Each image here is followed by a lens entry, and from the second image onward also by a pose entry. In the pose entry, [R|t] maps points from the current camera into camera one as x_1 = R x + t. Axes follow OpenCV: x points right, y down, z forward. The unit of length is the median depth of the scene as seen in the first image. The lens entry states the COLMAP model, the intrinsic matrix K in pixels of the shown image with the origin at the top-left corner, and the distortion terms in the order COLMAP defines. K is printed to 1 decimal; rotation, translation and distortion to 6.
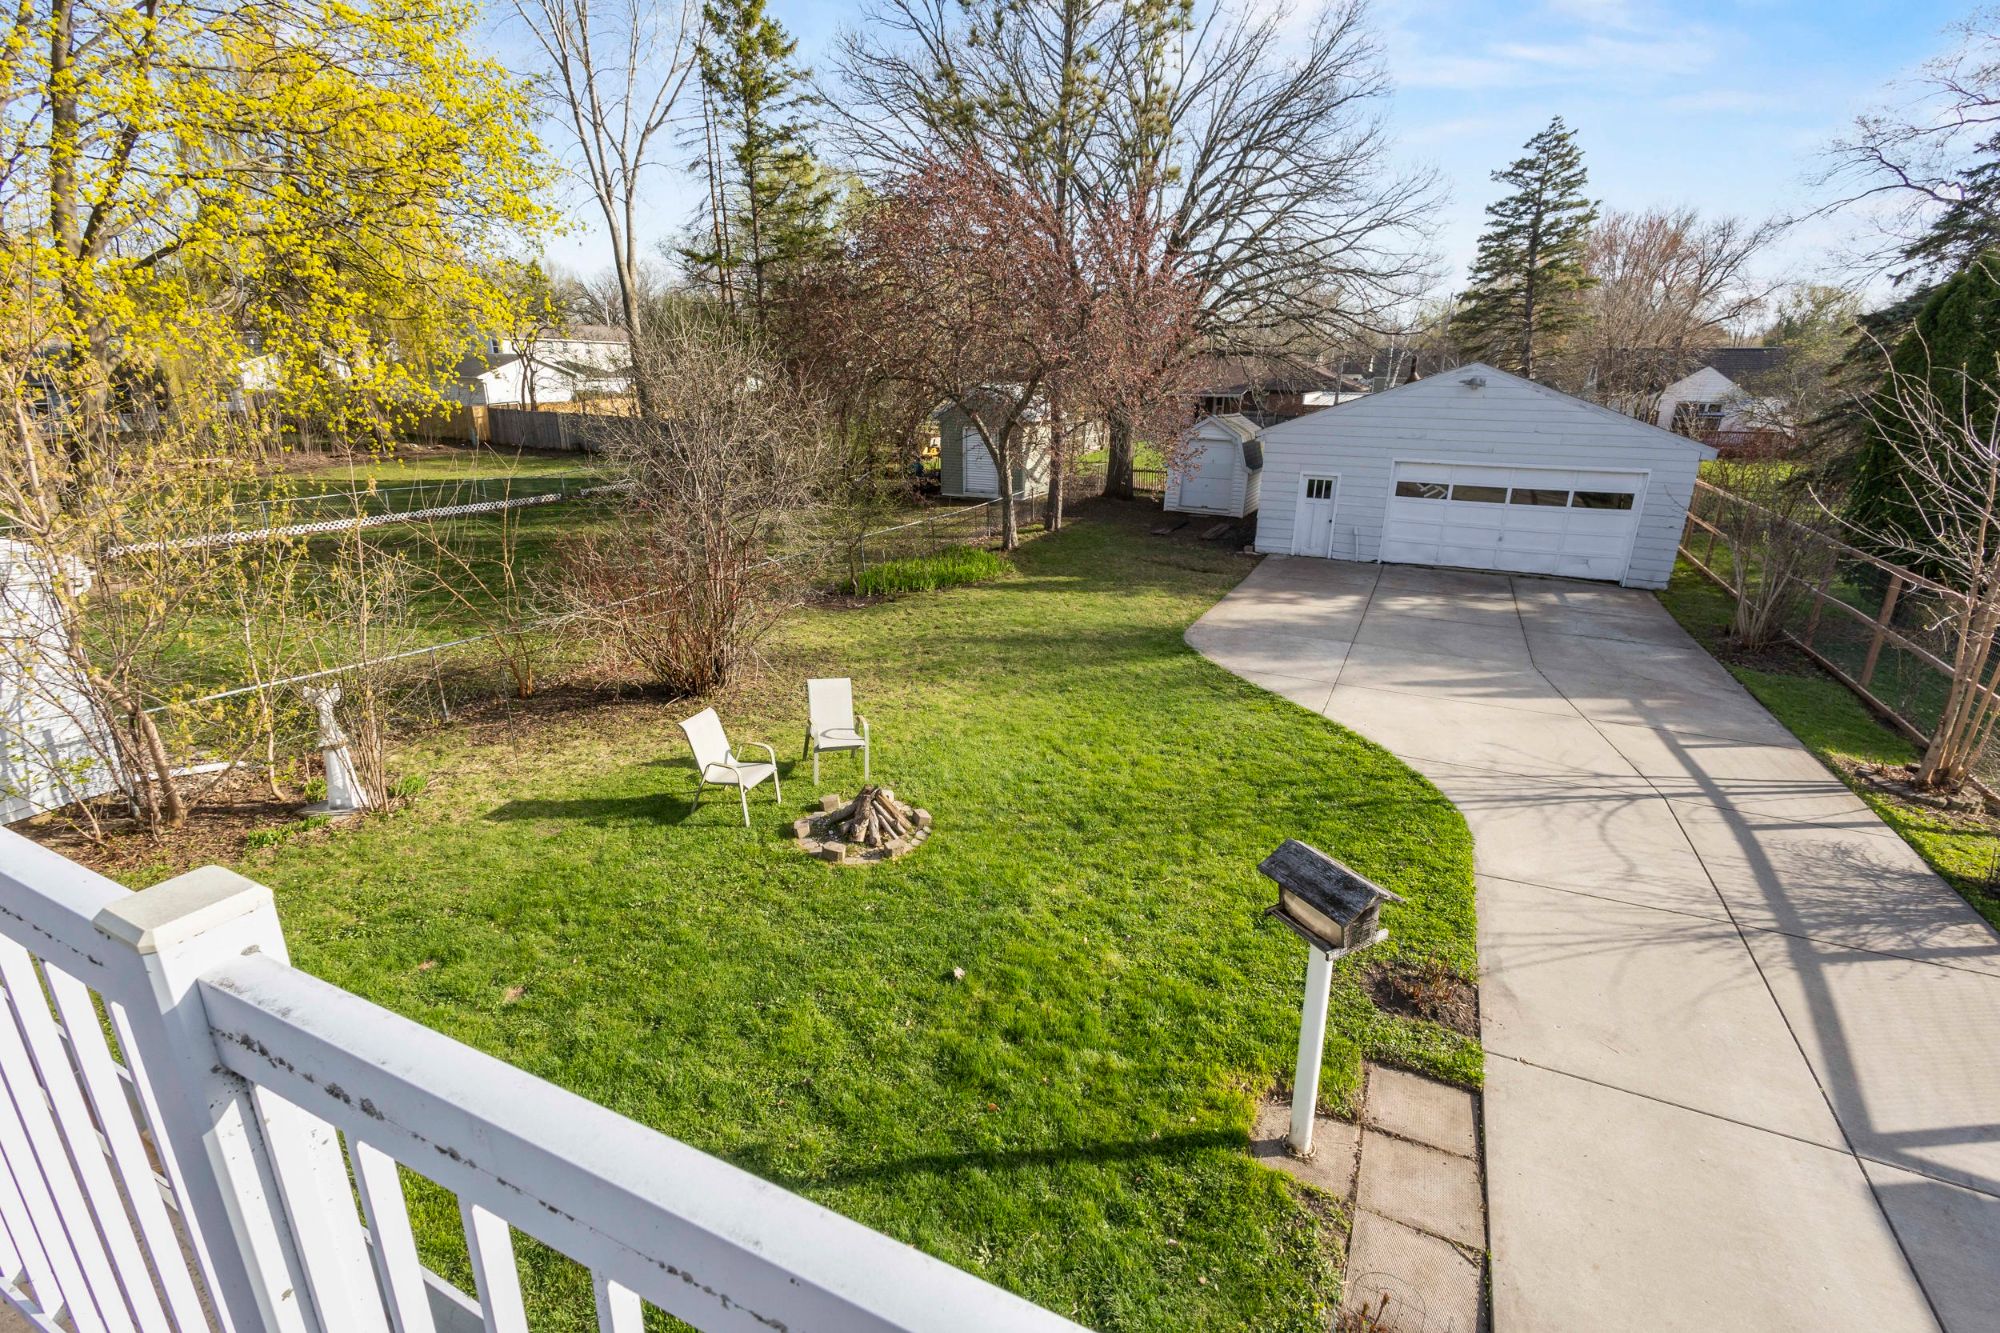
lens RADIAL K [[921.1, 0, 987.9], [0, 921.1, 671.2], [0, 0, 1]] dist [0.001284, -0.000278]
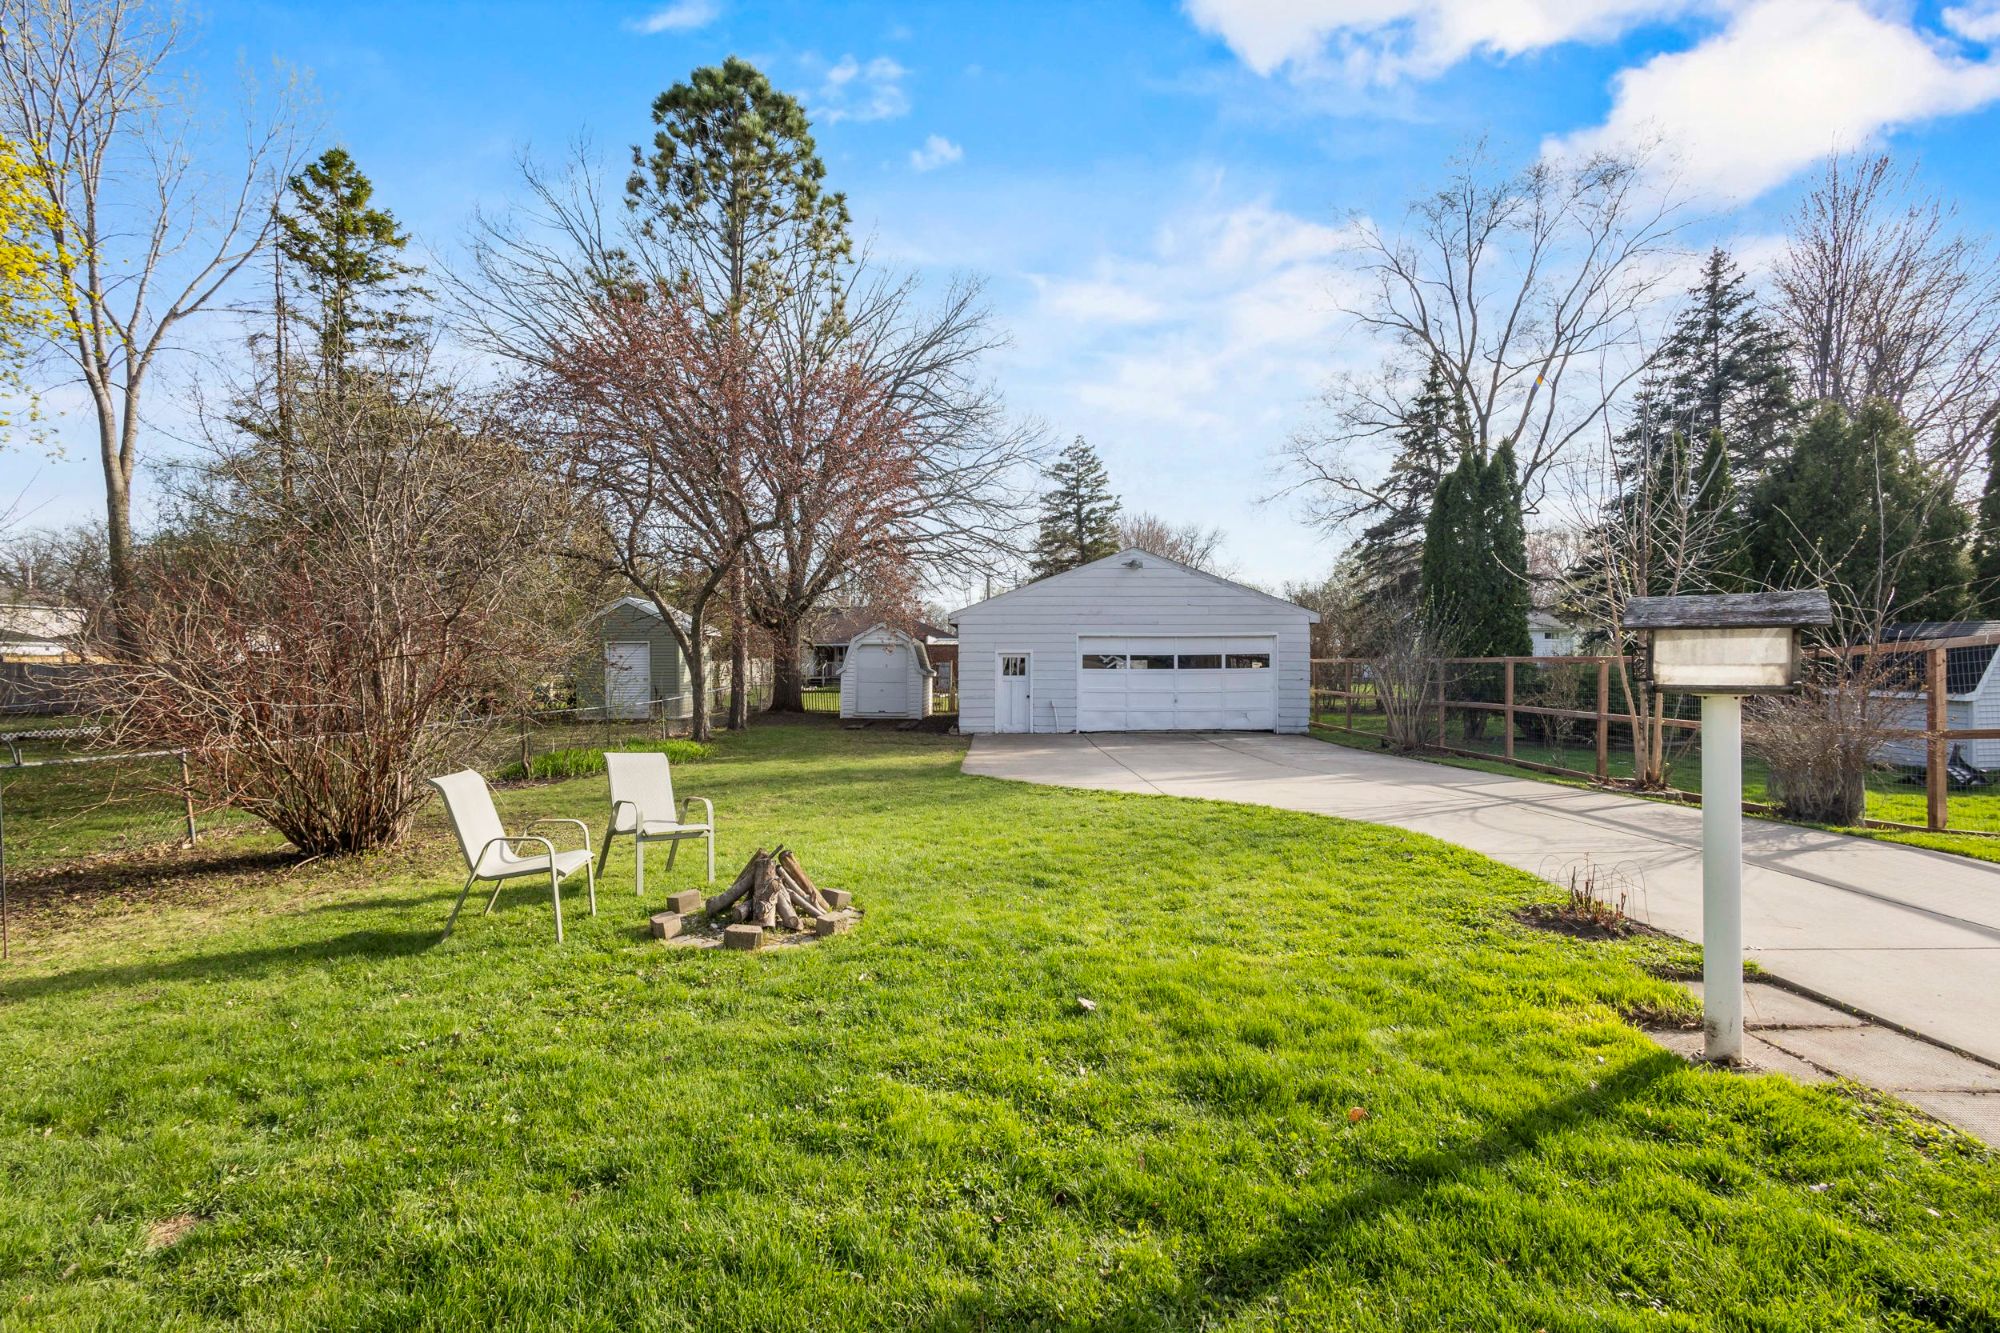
lens RADIAL K [[921.1, 0, 987.9], [0, 921.1, 671.2], [0, 0, 1]] dist [0.001284, -0.000278]
pose [[0.899933, -0.014474, 0.435788, -0.087730], [0.149982, 0.948738, -0.278213, 0.067990], [-0.409422, 0.315733, 0.855971, 0.104960]]
